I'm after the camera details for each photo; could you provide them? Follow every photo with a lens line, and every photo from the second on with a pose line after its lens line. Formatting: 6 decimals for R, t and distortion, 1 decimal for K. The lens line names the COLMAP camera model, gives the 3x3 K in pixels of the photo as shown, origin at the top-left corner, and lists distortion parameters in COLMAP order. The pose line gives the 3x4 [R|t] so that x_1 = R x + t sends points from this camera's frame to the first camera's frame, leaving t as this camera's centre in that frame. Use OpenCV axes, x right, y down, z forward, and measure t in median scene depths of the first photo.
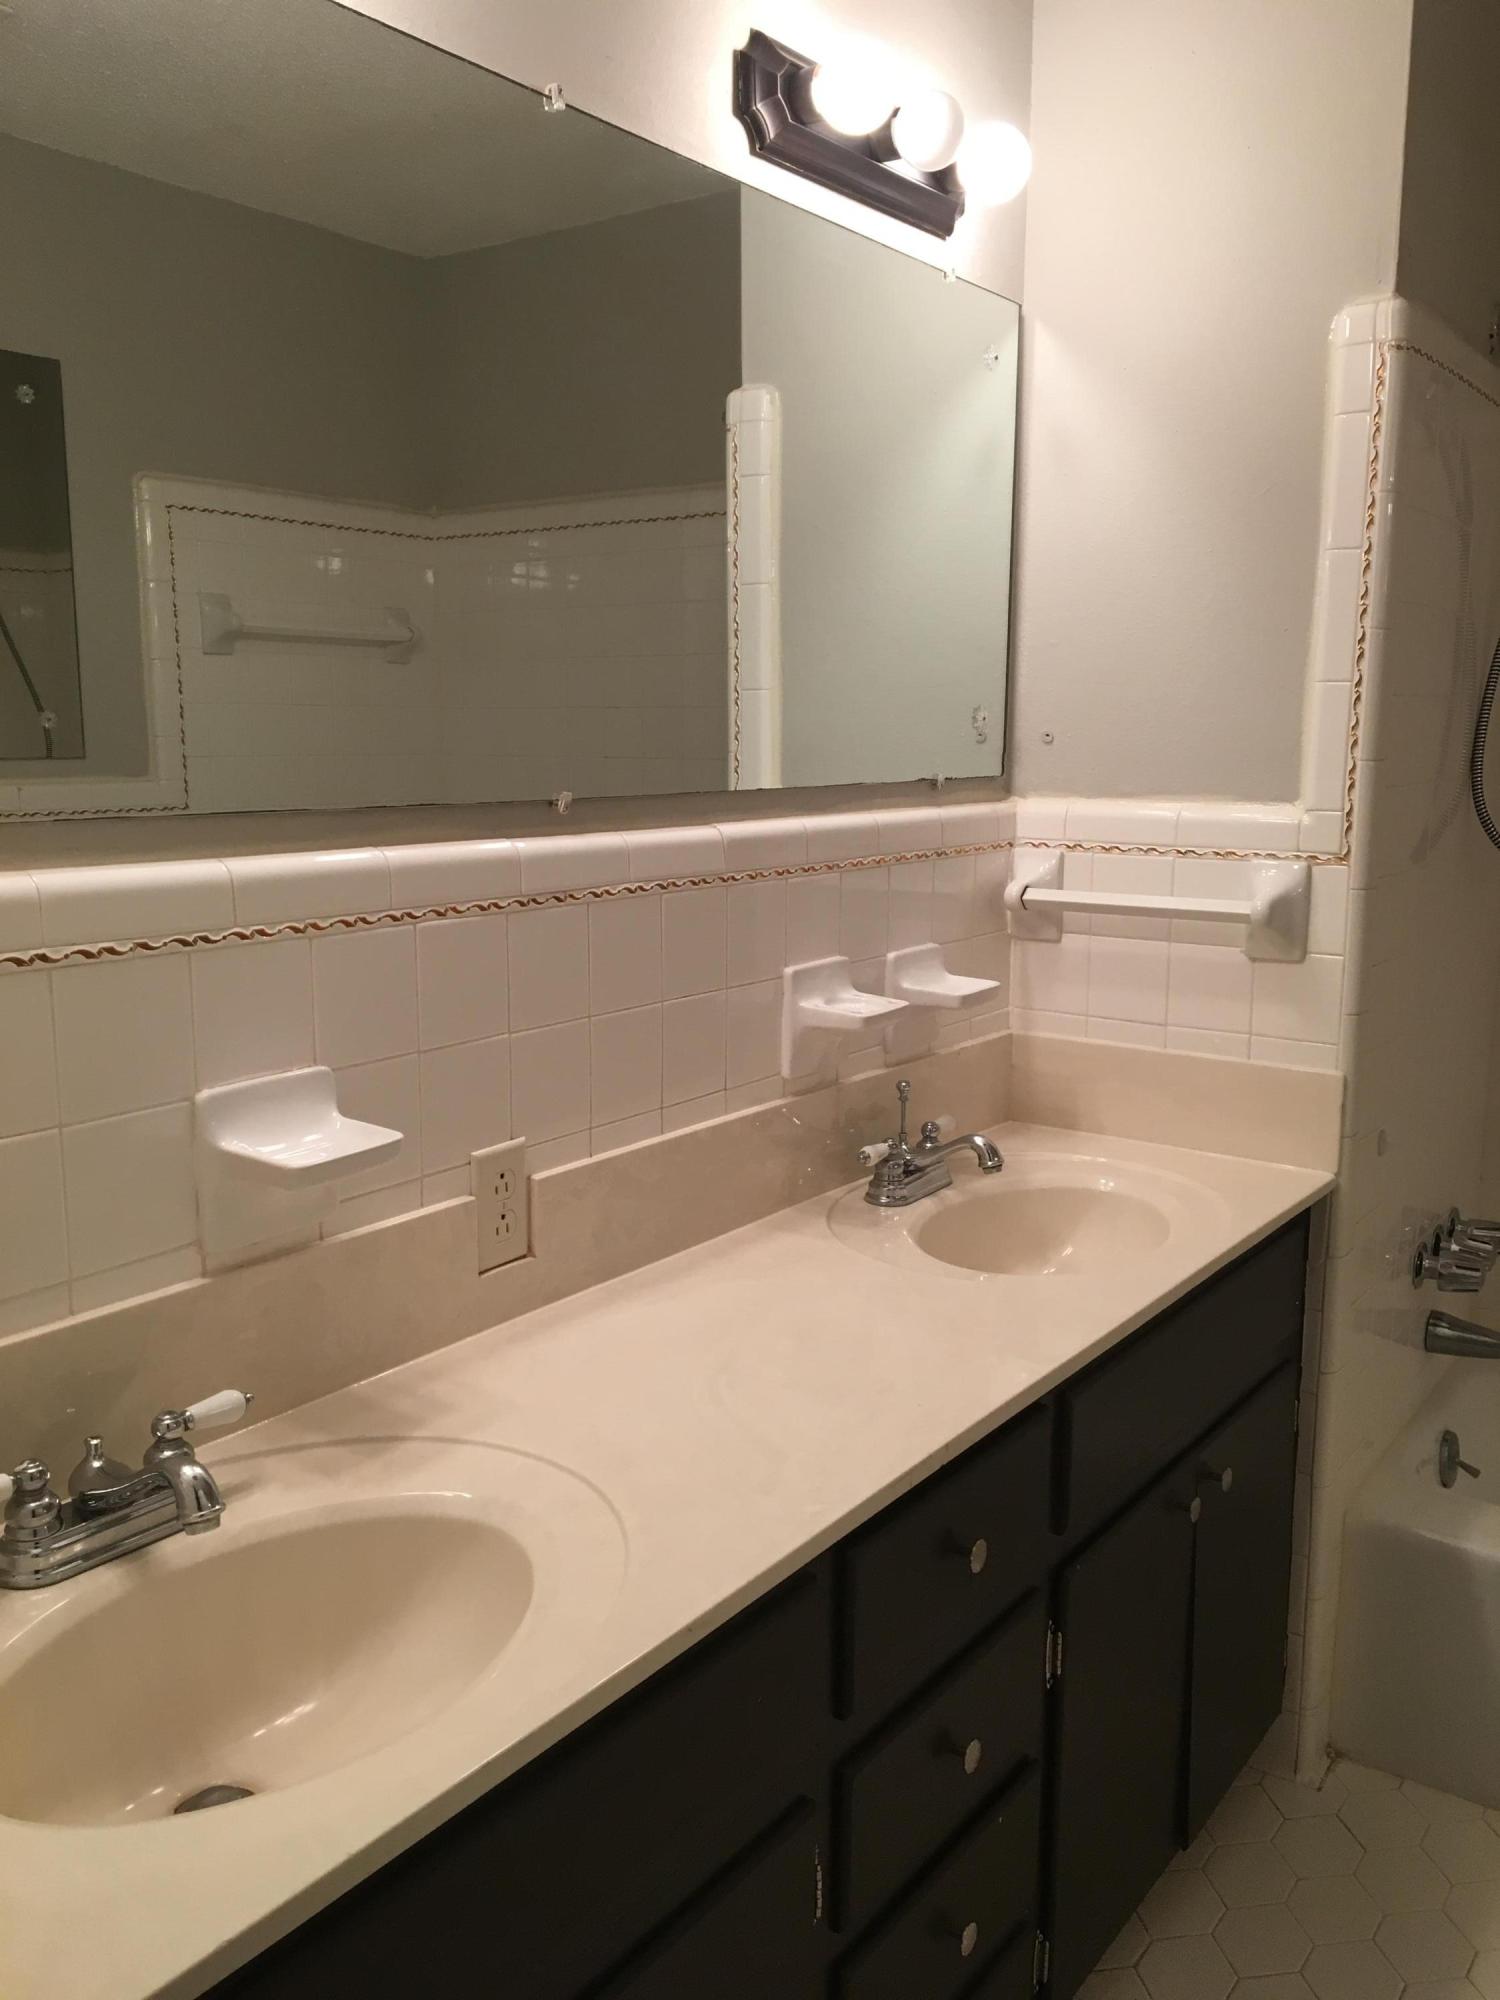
lens RADIAL K [[1675.7, 0, 746.8], [0, 1675.7, 983.7], [0, 0, 1]] dist [0.061633, -0.056081]
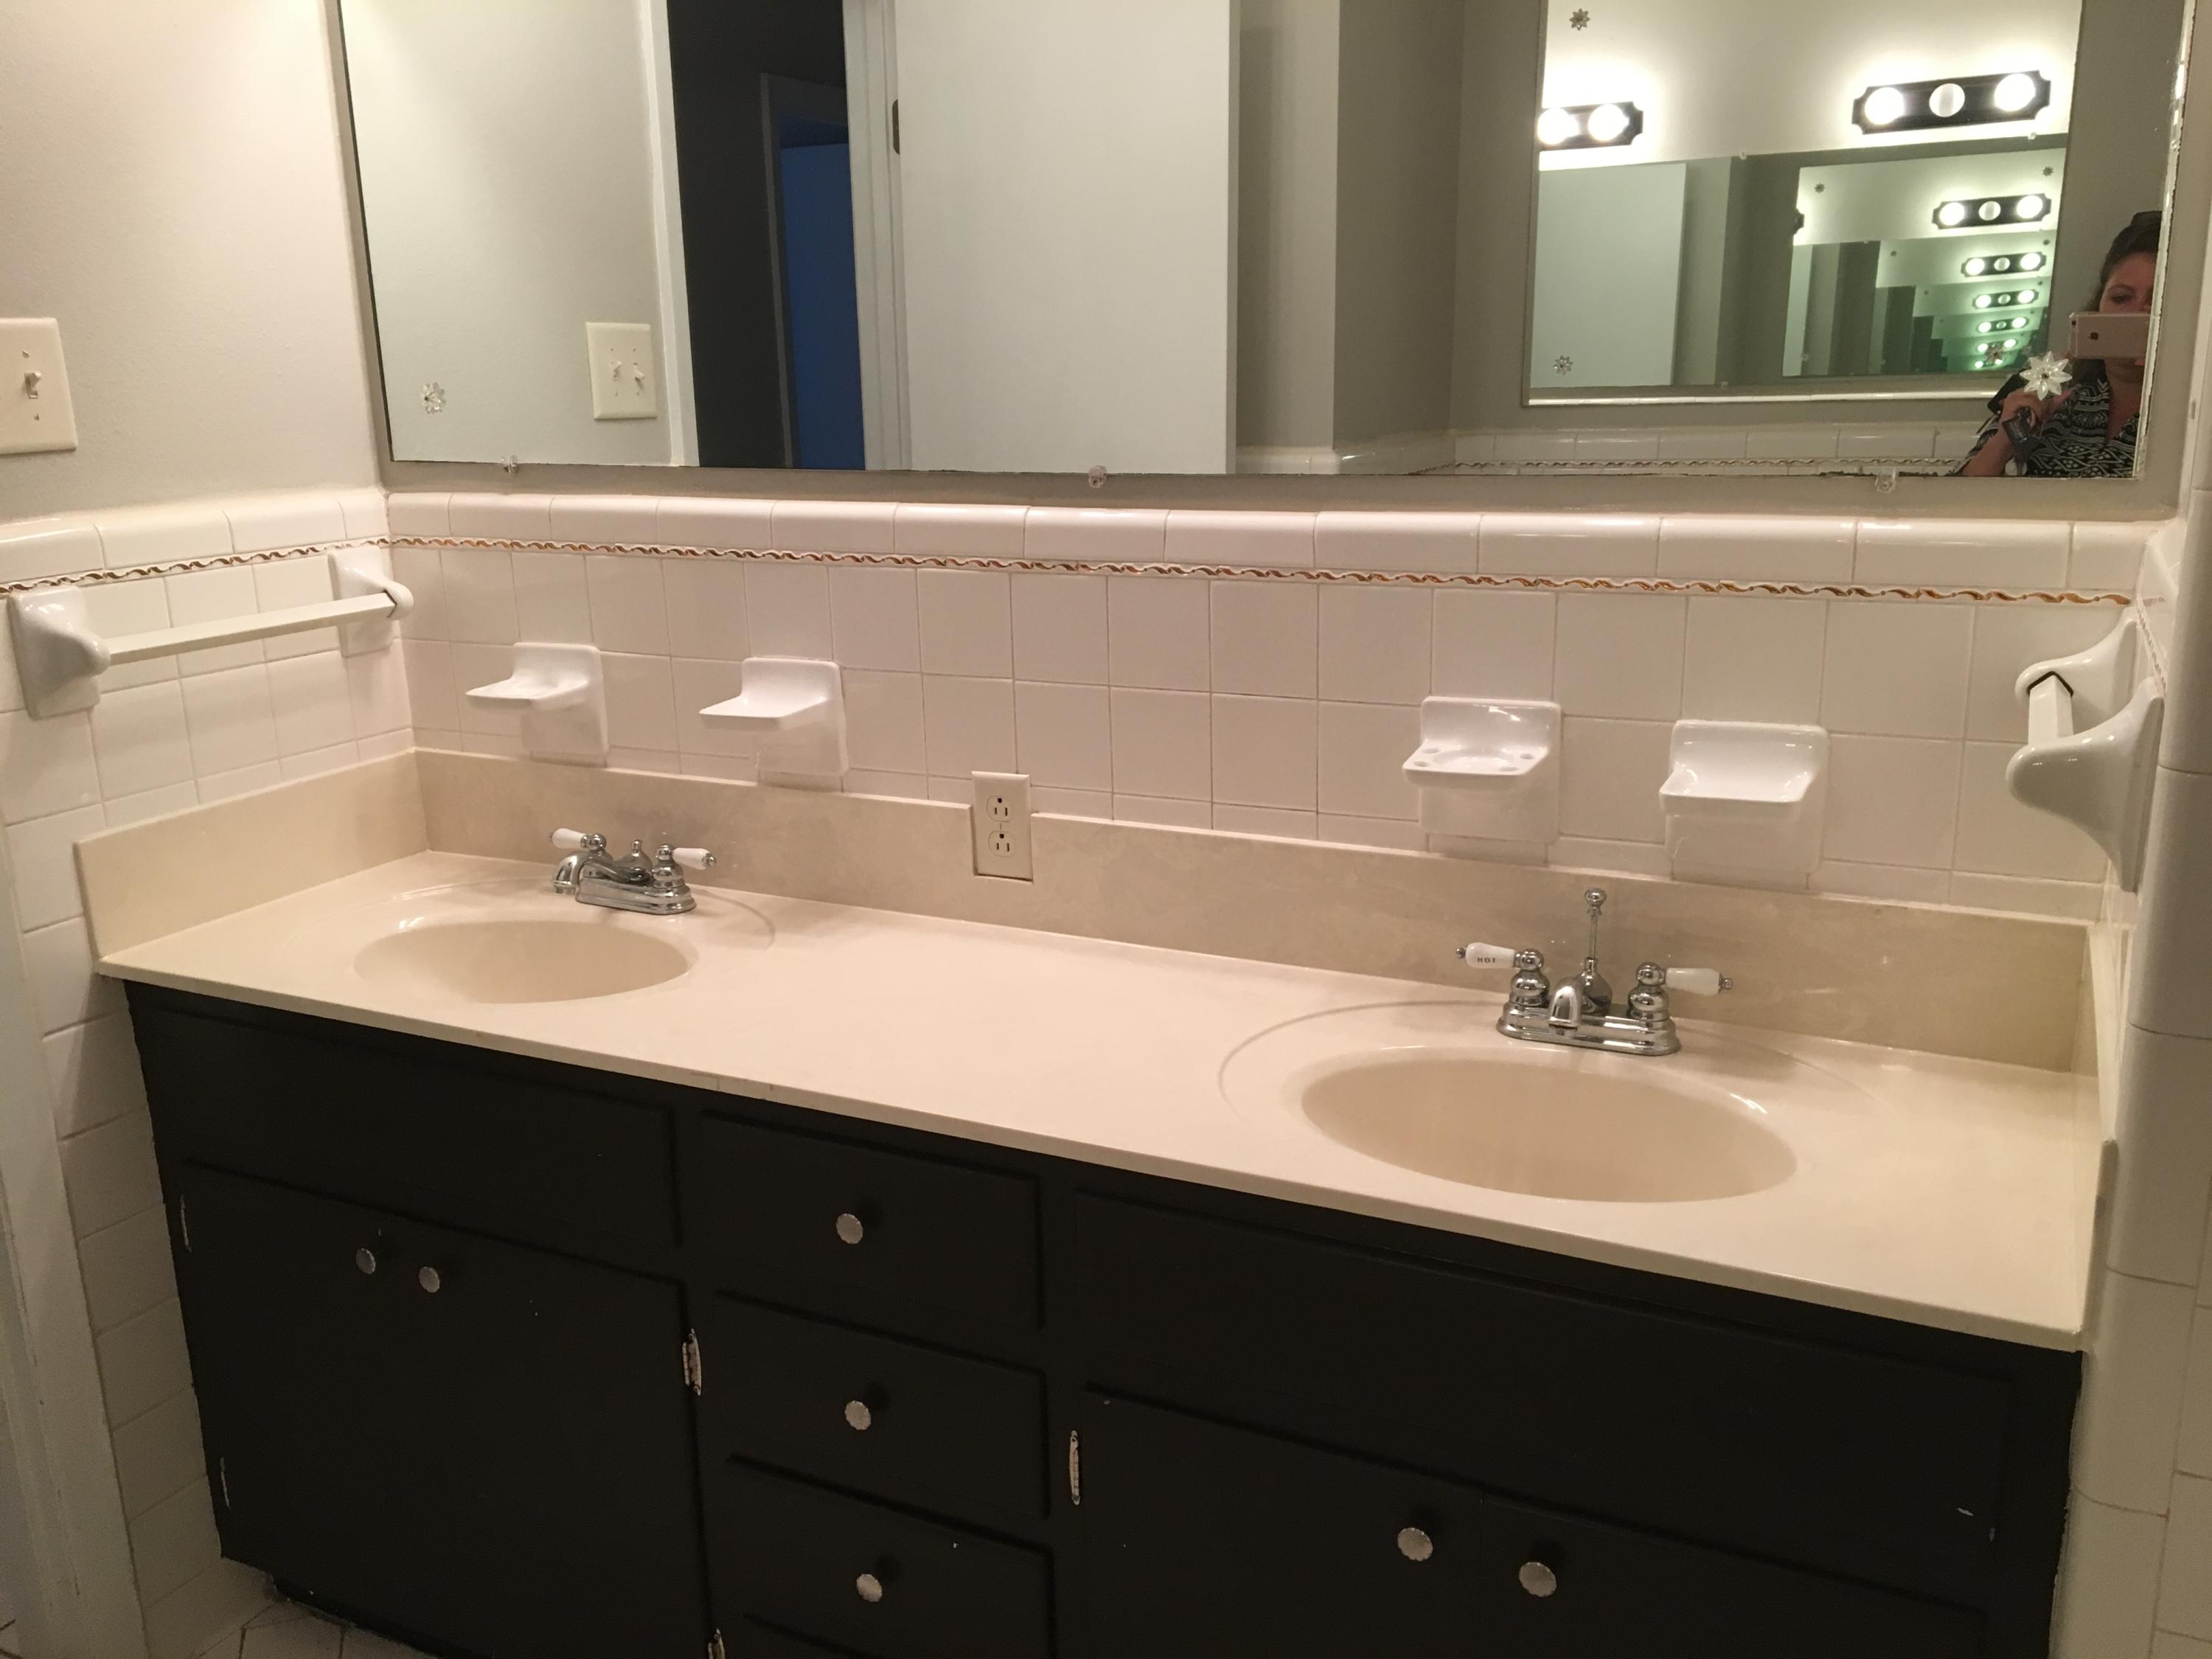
lens RADIAL K [[1853.4, 0, 1099.9], [0, 1853.4, 841.5], [0, 0, 1]] dist [0.061633, -0.056081]
pose [[0.159305, 0.244842, -0.956386, 0.803766], [-0.127850, 0.965716, 0.225935, -0.114234], [0.978916, 0.086281, 0.185146, 0.613677]]
